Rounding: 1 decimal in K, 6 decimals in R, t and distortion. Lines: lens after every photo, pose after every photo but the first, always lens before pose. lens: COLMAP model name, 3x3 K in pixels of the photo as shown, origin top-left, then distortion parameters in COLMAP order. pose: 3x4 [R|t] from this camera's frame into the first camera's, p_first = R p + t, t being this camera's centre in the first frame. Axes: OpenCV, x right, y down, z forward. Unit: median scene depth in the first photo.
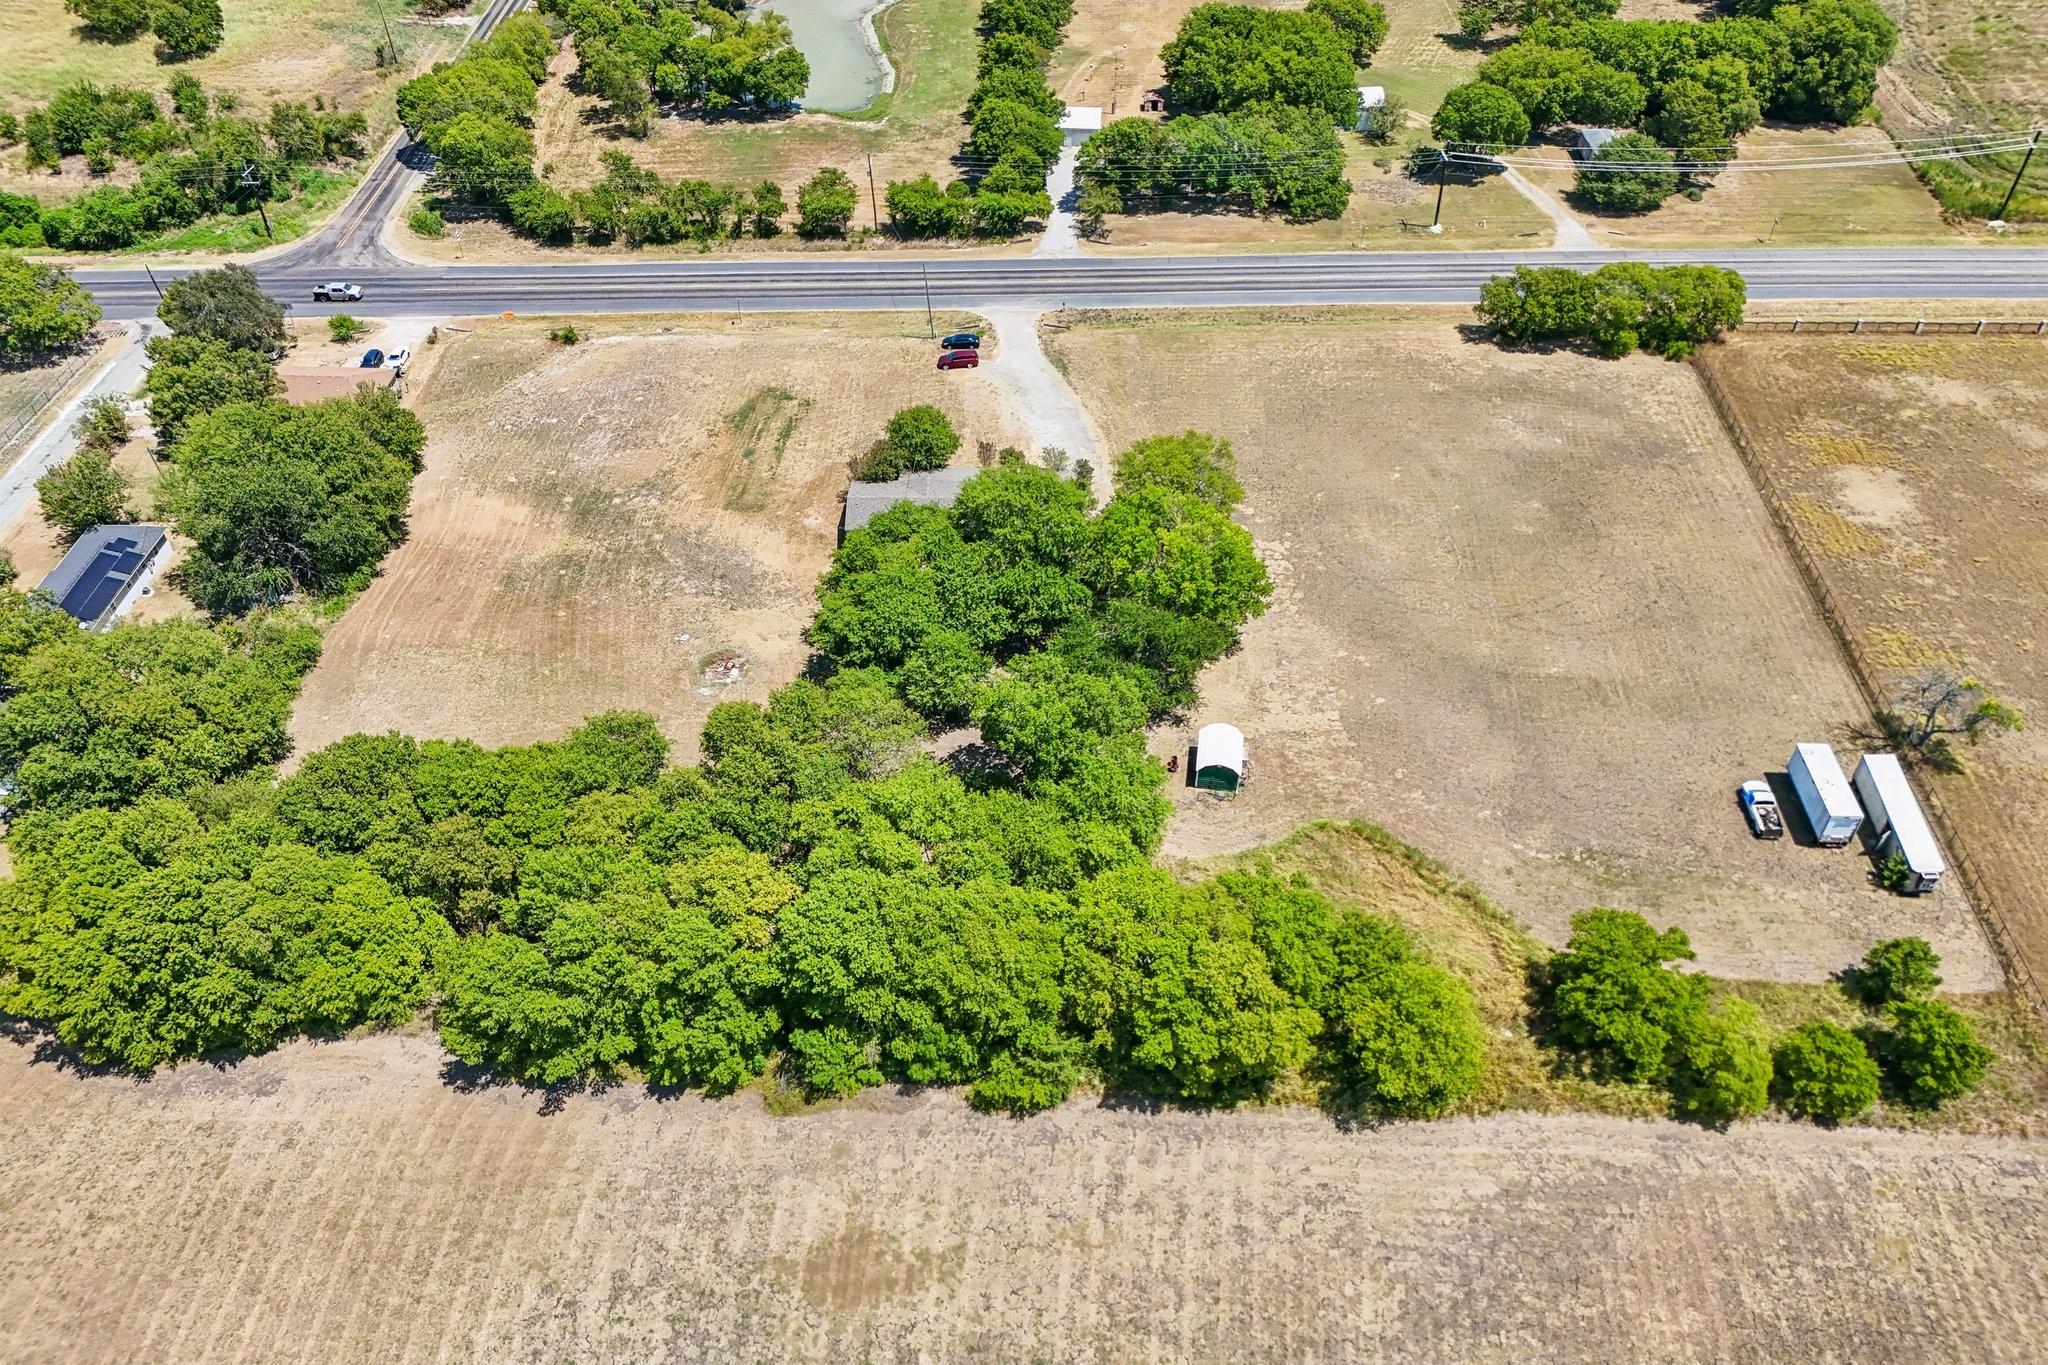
lens RADIAL K [[1509.0, 0, 1019.5], [0, 1509.0, 681.1], [0, 0, 1]] dist [0.074074, -0.072435]
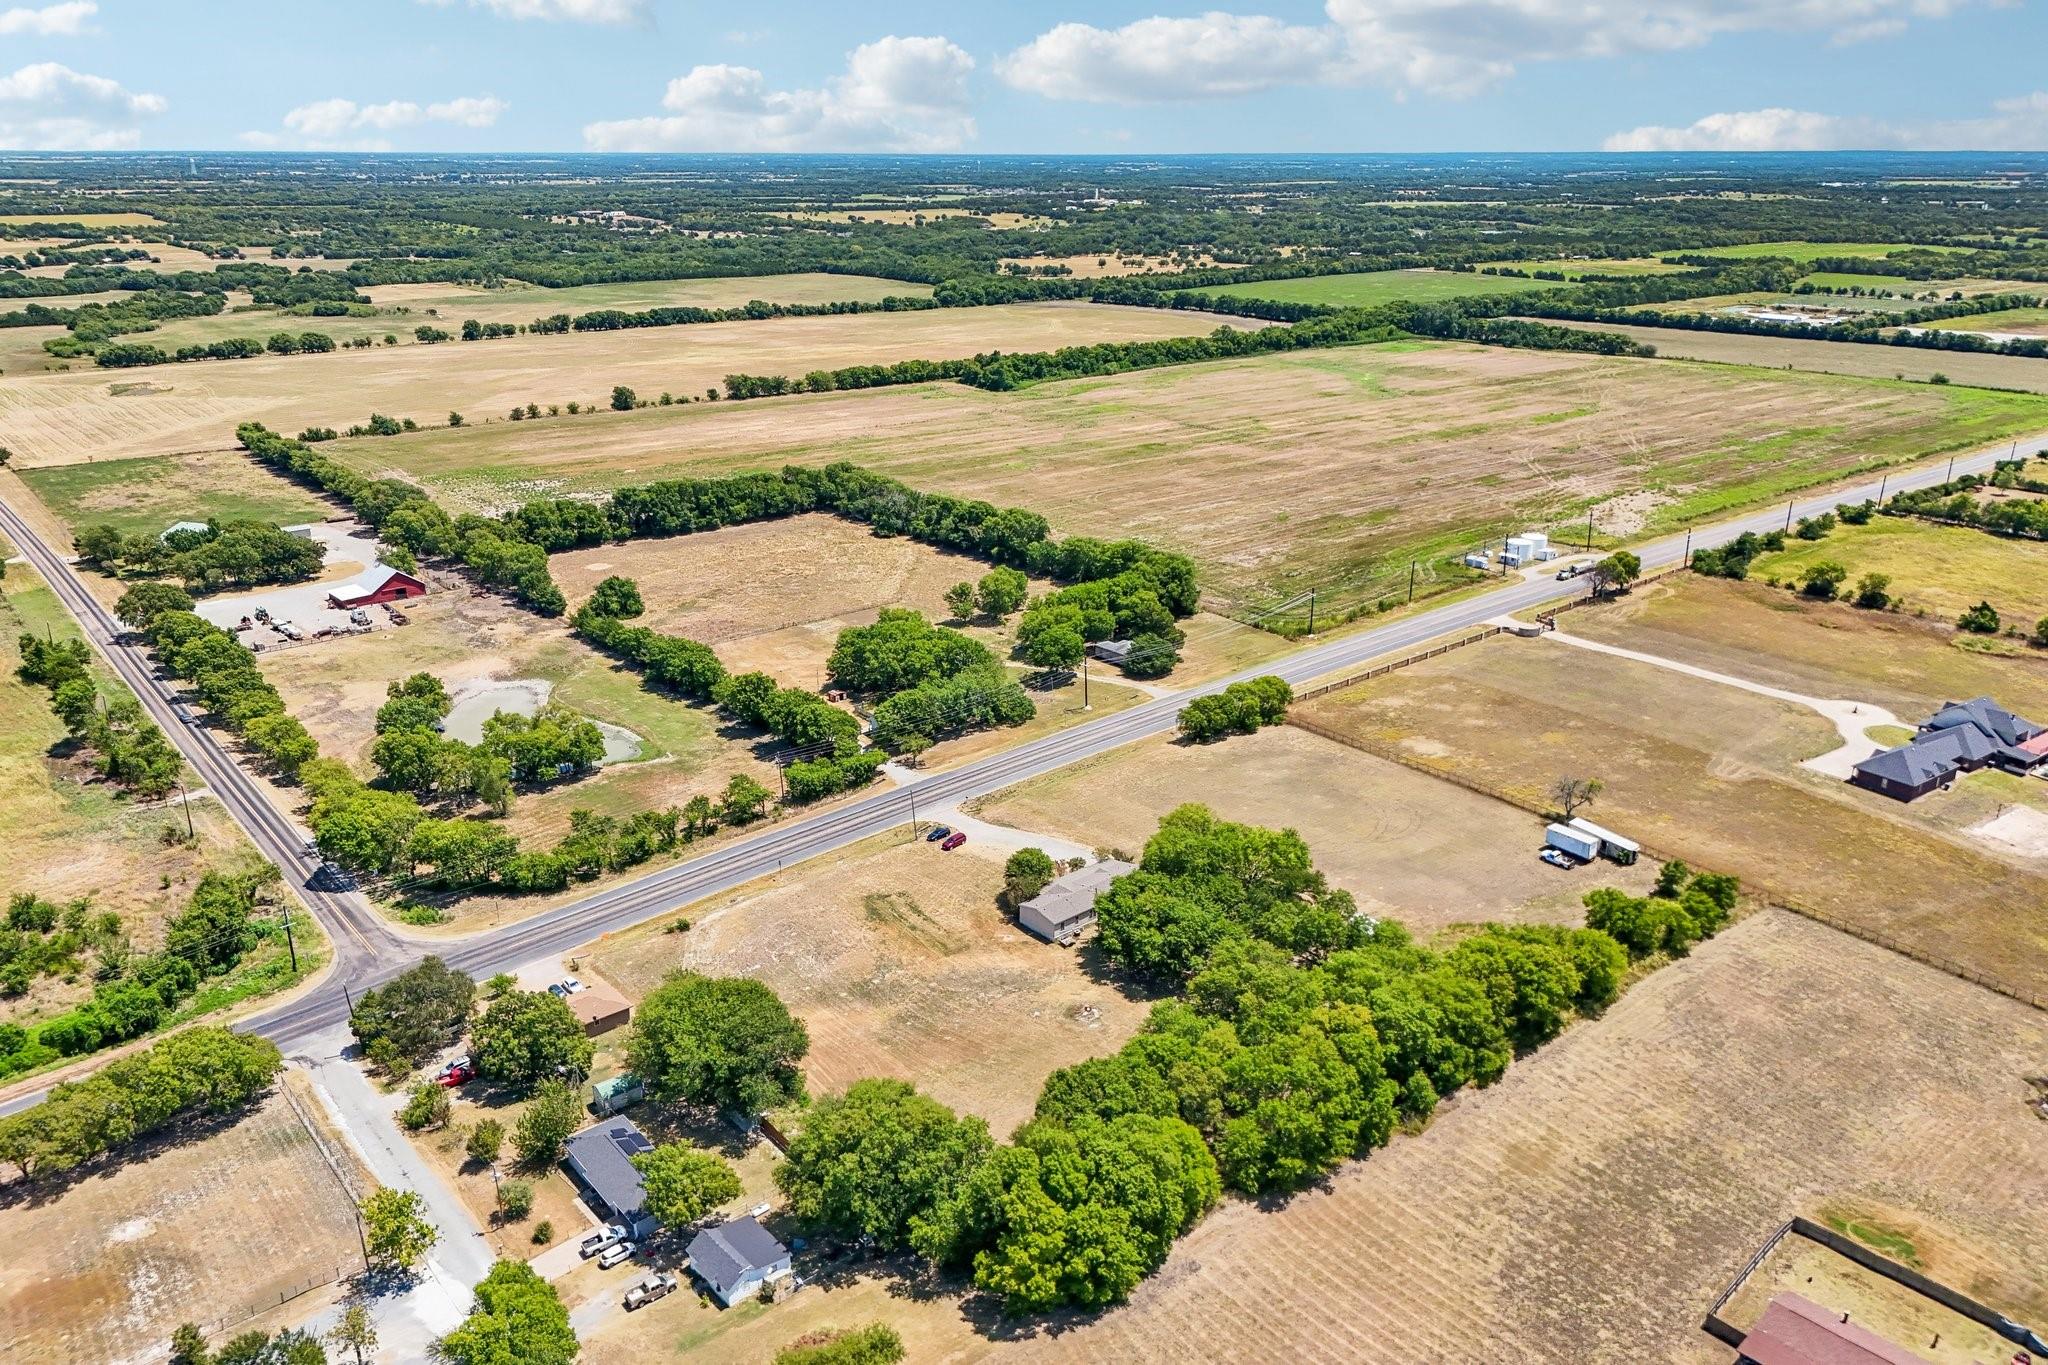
lens RADIAL K [[1495.7, 0, 1018.1], [0, 1495.7, 707.0], [0, 0, 1]] dist [0.102178, -0.133593]
pose [[0.753568, -0.232243, 0.614978, -0.876104], [0.448767, 0.865351, -0.223104, 0.025523], [-0.480357, 0.444106, 0.756324, -0.186164]]
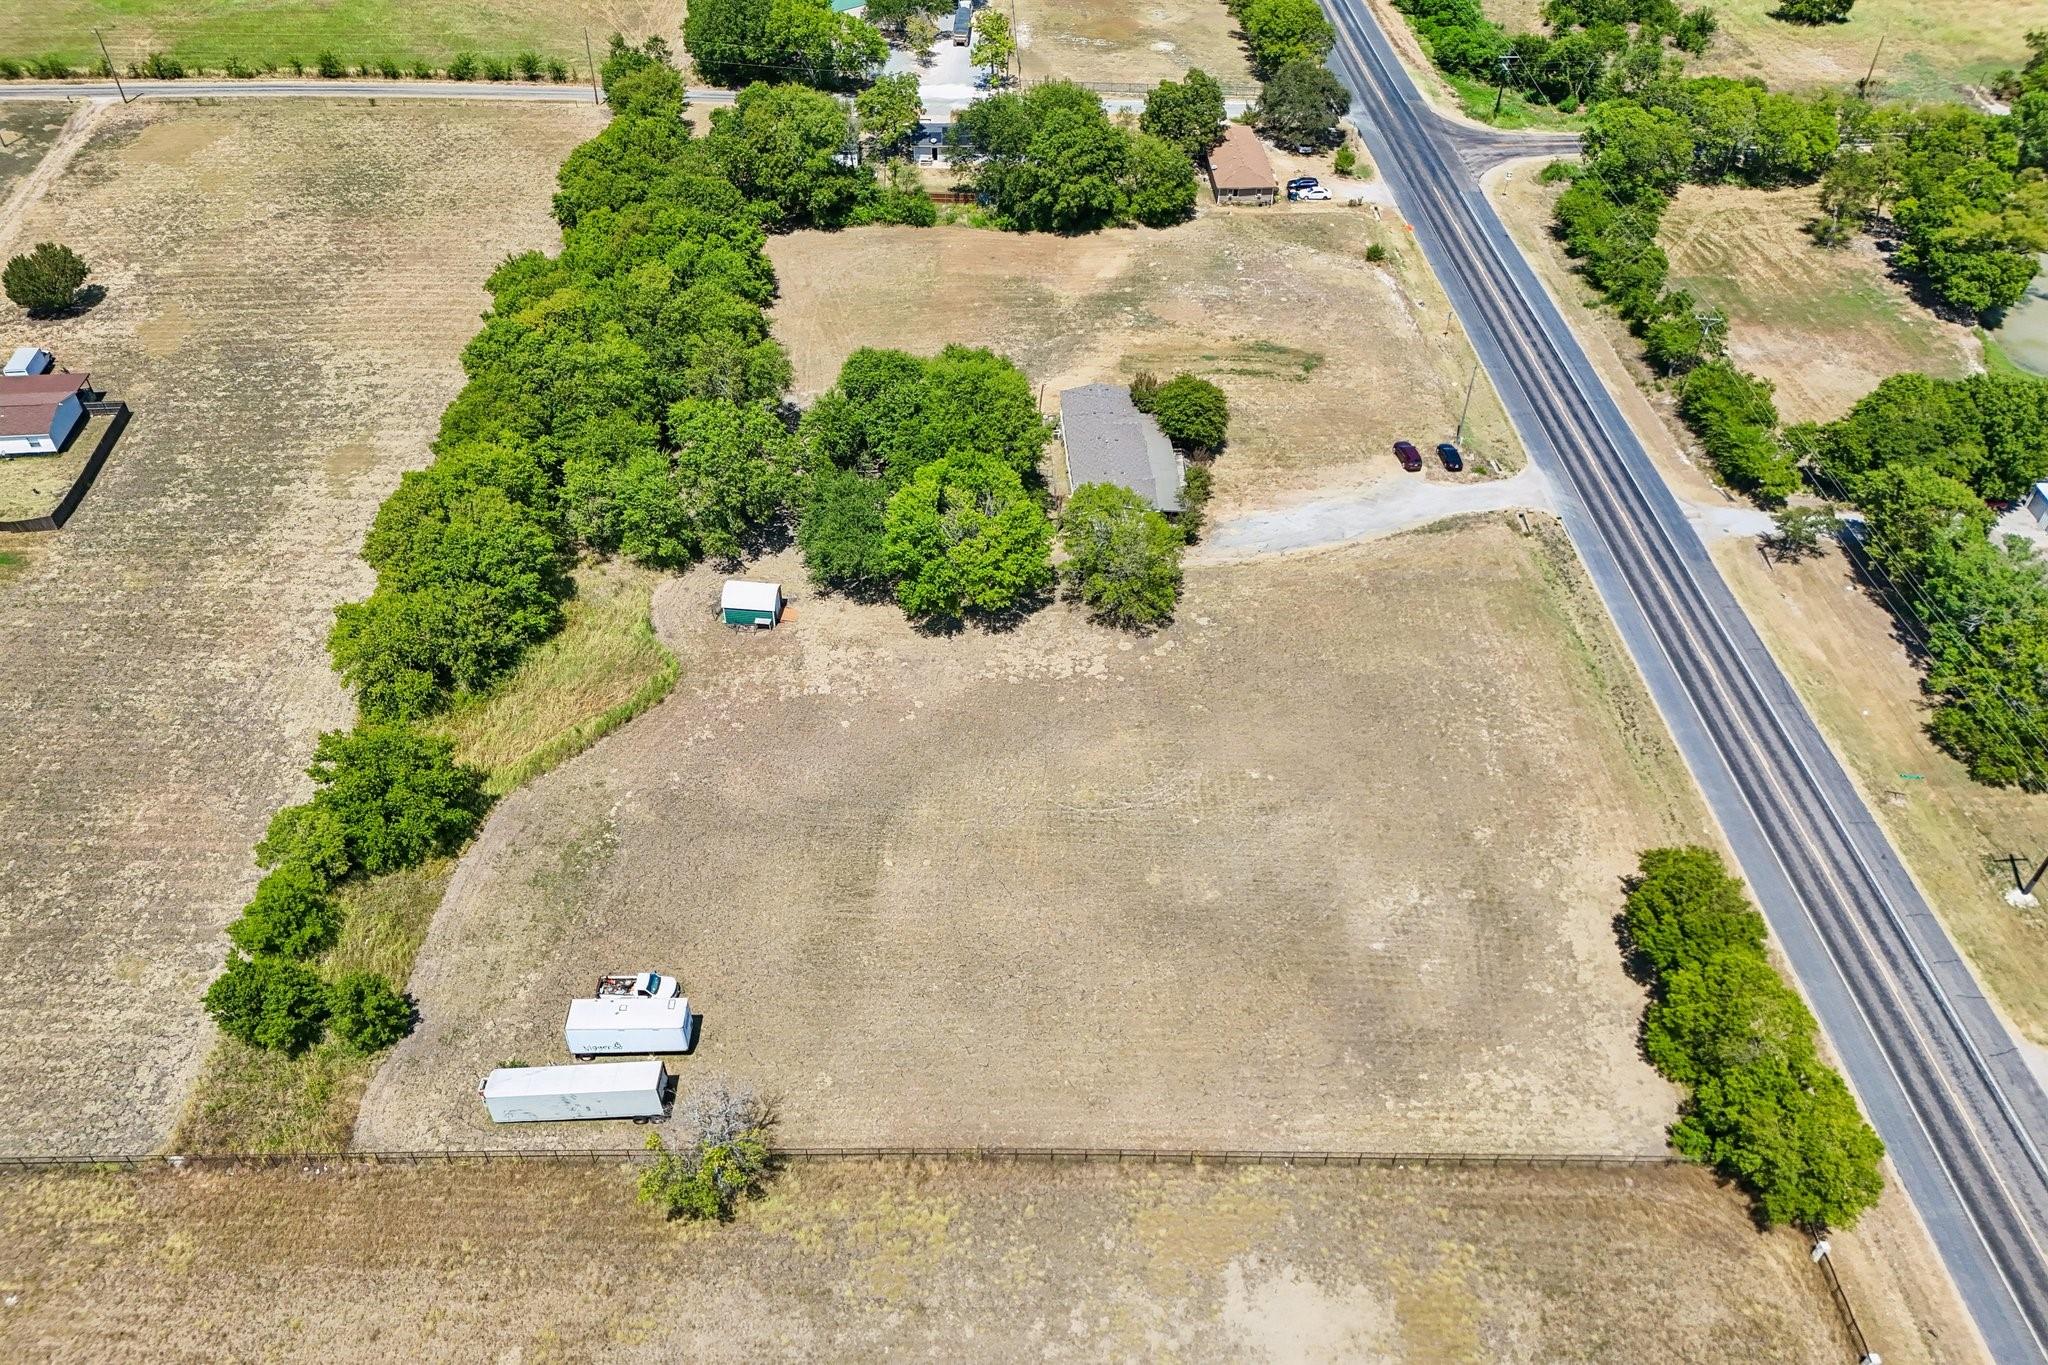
lens RADIAL K [[1509.0, 0, 1019.5], [0, 1509.0, 681.1], [0, 0, 1]] dist [0.074074, -0.072435]
pose [[0.066550, 0.684563, -0.725909, 0.722075], [-0.686786, 0.559183, 0.464370, -0.412026], [0.723807, 0.467641, 0.507362, 0.441978]]
